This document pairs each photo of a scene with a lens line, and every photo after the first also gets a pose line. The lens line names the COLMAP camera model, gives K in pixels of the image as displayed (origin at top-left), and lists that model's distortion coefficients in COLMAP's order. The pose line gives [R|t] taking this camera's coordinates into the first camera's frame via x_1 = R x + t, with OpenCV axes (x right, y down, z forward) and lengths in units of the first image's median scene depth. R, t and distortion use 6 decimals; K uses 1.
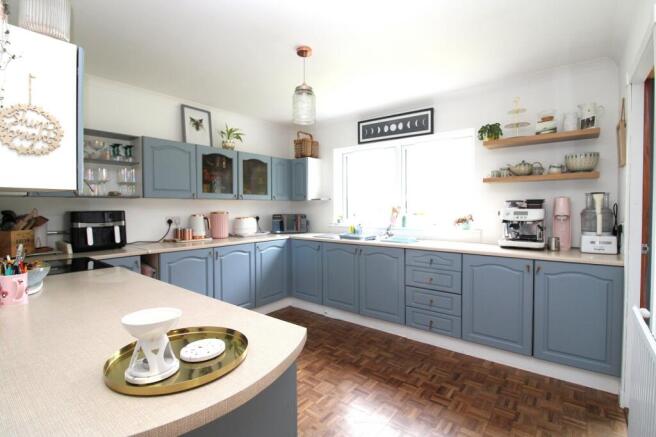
lens RADIAL K [[307.8, 0, 324.5], [0, 307.8, 214.9], [0, 0, 1]] dist [0.001202, 0.000376]
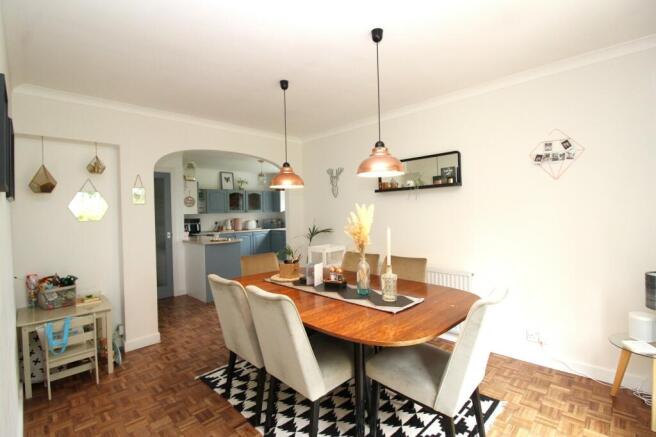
lens RADIAL K [[311.6, 0, 327.7], [0, 311.6, 219.2], [0, 0, 1]] dist [-0.001375, -0.000274]
pose [[0.994547, -0.015476, -0.103134, 0.526470], [0.015662, 0.999877, 0.000995, 0.005138], [0.103106, -0.002605, 0.994667, -1.144570]]
